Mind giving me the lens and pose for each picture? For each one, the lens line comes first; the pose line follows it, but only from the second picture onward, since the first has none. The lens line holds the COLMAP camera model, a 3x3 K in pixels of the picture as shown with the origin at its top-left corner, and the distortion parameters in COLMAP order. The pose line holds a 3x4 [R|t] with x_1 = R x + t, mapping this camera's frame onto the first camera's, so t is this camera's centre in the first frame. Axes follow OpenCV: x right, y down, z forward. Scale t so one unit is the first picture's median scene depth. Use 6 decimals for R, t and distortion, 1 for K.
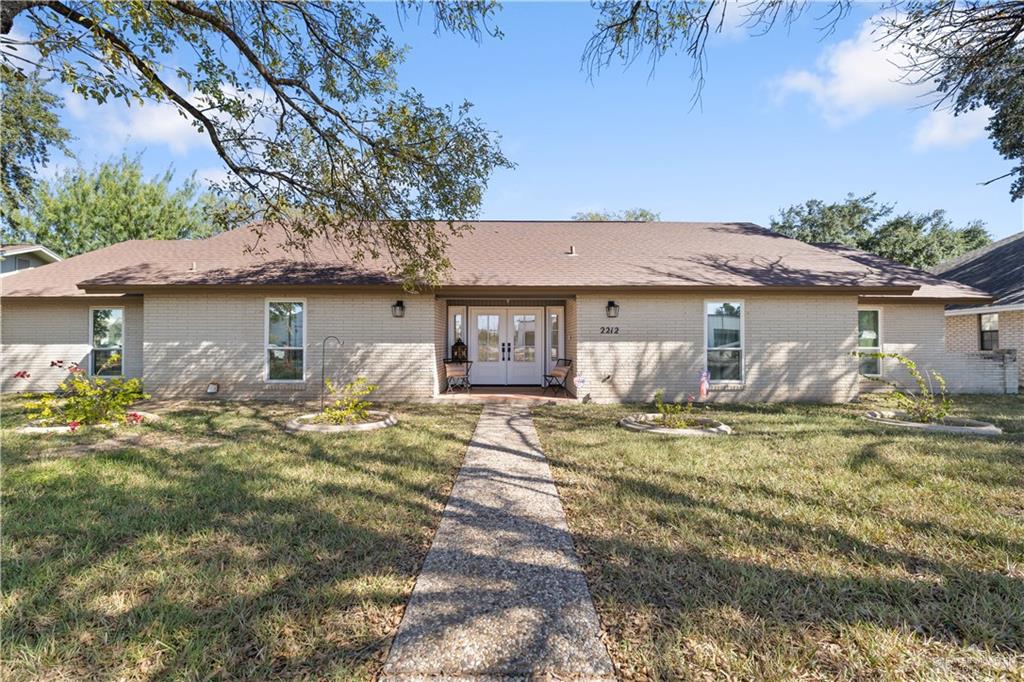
lens RADIAL K [[430.3, 0, 512.0], [0, 430.3, 341.0], [0, 0, 1]] dist [0.001032, 0.000104]
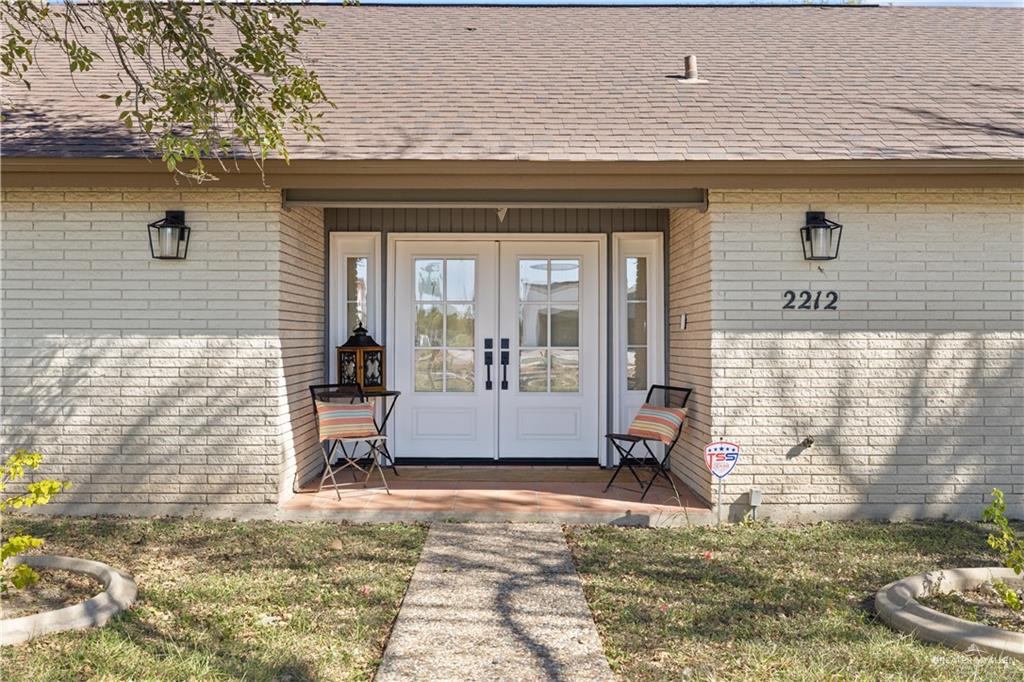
lens RADIAL K [[1047.0, 0, 512.0], [0, 1047.0, 341.0], [0, 0, 1]] dist [-0.003677, -0.002974]
pose [[1.000000, -0.000839, 0.000077, -0.001496], [0.000838, 0.999985, 0.005372, 0.002300], [-0.000082, -0.005372, 0.999986, 0.188124]]
